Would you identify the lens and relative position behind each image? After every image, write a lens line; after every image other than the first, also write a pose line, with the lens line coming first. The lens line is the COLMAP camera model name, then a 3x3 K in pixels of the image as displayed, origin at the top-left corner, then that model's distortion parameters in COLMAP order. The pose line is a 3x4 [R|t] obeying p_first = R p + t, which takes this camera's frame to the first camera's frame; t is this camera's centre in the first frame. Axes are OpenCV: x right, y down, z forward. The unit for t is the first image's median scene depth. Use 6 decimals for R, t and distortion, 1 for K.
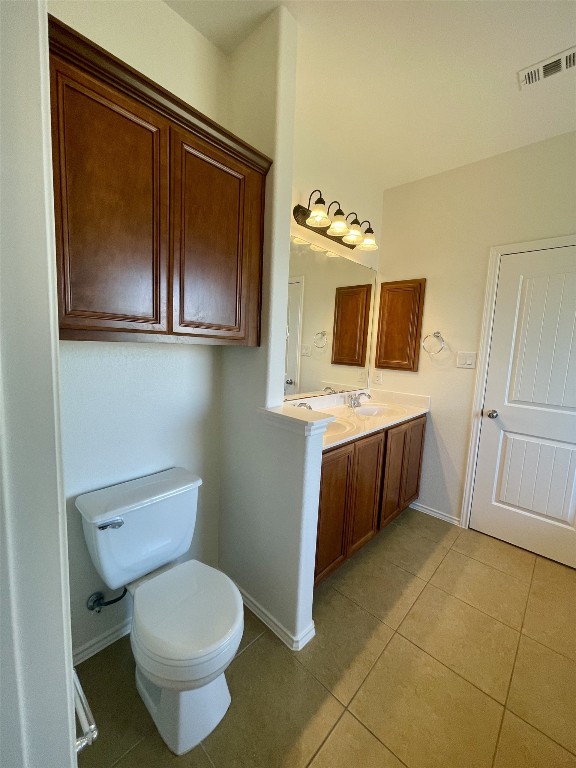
lens RADIAL K [[312.5, 0, 288.4], [0, 312.5, 381.5], [0, 0, 1]] dist [0.024111, 0.000055]
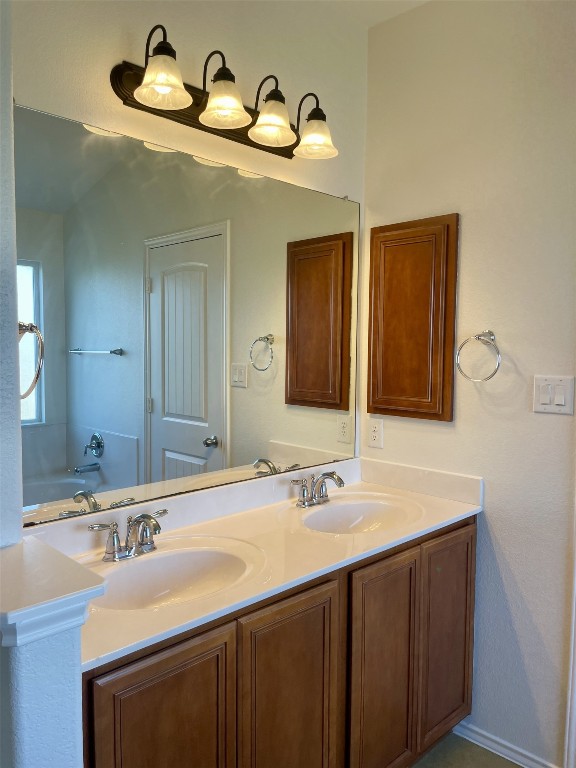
lens RADIAL K [[583.4, 0, 287.4], [0, 583.4, 387.5], [0, 0, 1]] dist [0.031929, -0.016900]
pose [[0.998591, -0.030477, -0.043445, 0.215588], [0.028082, 0.998108, -0.054707, -0.040310], [0.045030, 0.053409, 0.997557, 0.161292]]
